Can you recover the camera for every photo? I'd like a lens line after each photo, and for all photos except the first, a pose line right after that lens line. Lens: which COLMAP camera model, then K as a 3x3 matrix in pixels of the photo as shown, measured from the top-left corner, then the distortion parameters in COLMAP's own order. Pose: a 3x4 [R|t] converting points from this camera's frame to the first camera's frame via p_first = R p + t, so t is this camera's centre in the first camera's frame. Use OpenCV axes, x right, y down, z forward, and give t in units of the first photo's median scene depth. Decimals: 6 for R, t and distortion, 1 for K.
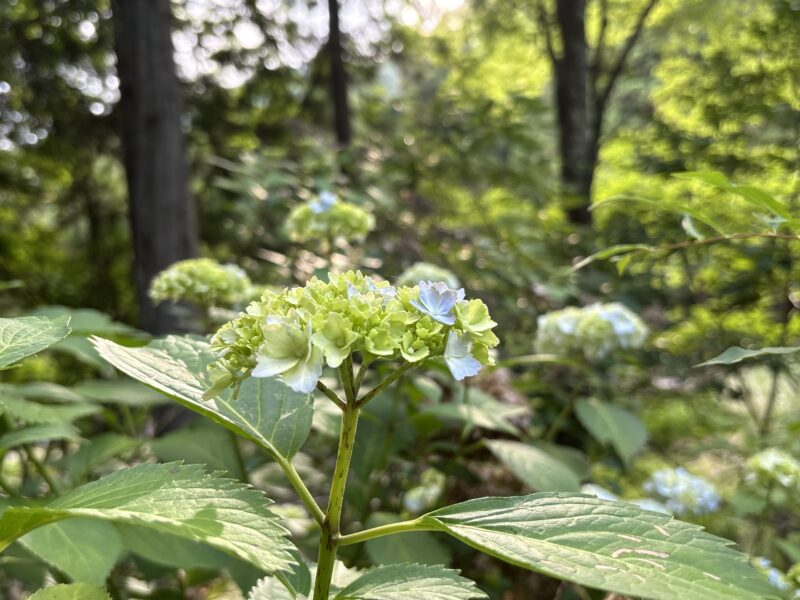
lens RADIAL K [[749.9, 0, 398.2], [0, 749.9, 298.1], [0, 0, 1]] dist [-0.010948, 0.000000]
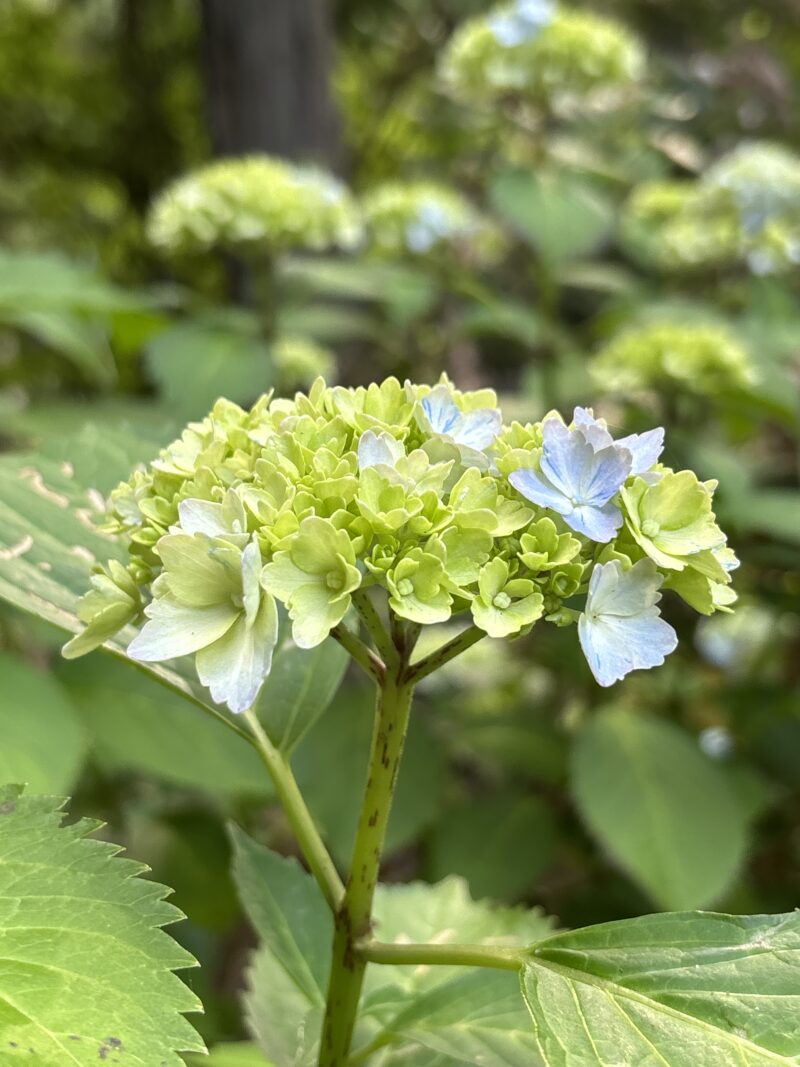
lens RADIAL K [[1543.5, 0, 402.1], [0, 1543.5, 535.6], [0, 0, 1]] dist [0.042396, 0.000000]
pose [[0.972483, 0.060740, -0.224916, 0.153009], [-0.002454, 0.968032, 0.250816, -0.180551], [0.232960, -0.243363, 0.941543, 0.174734]]
